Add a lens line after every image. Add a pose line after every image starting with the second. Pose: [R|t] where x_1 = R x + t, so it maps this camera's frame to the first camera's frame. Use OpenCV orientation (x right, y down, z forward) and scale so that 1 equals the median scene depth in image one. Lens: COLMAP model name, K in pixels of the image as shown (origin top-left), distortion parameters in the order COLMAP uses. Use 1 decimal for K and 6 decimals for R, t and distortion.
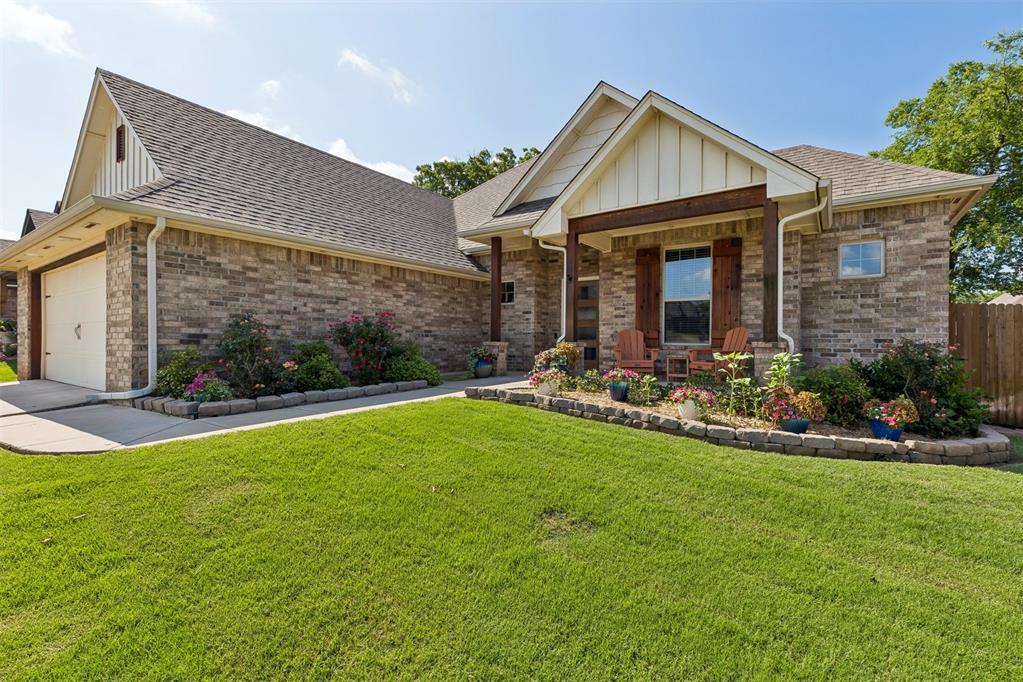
lens RADIAL K [[461.2, 0, 510.0], [0, 461.2, 341.9], [0, 0, 1]] dist [0.006917, -0.001603]
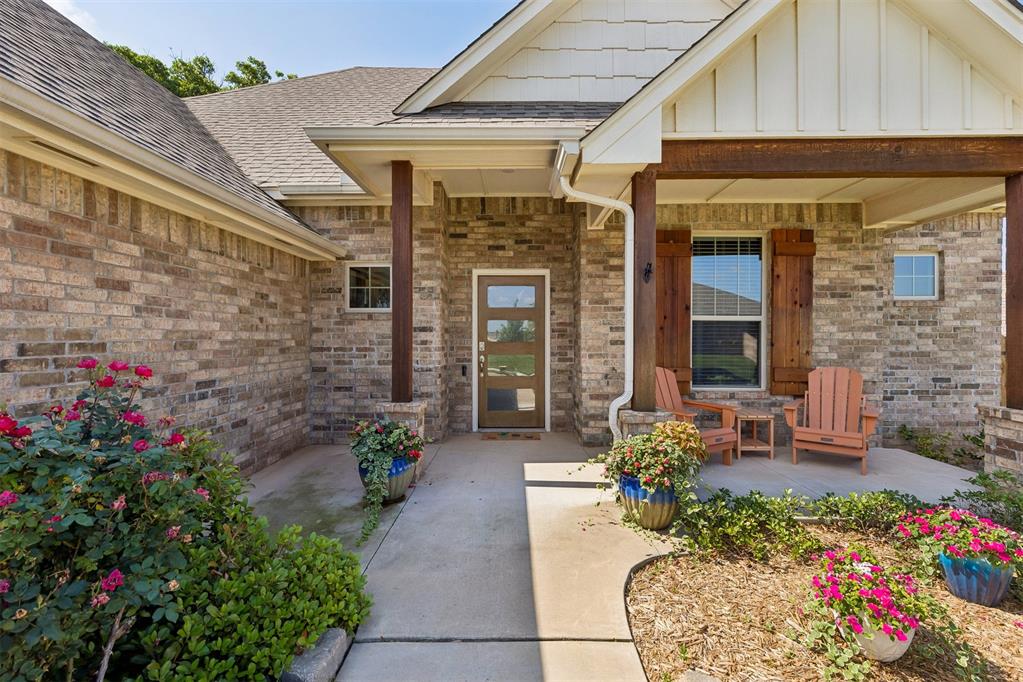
lens RADIAL K [[461.2, 0, 512.1], [0, 461.2, 335.5], [0, 0, 1]] dist [0.006917, -0.001603]
pose [[0.817710, -0.003804, 0.575618, -0.212139], [0.005118, 0.999987, -0.000662, -0.066639], [-0.575608, 0.003487, 0.817718, 0.622861]]
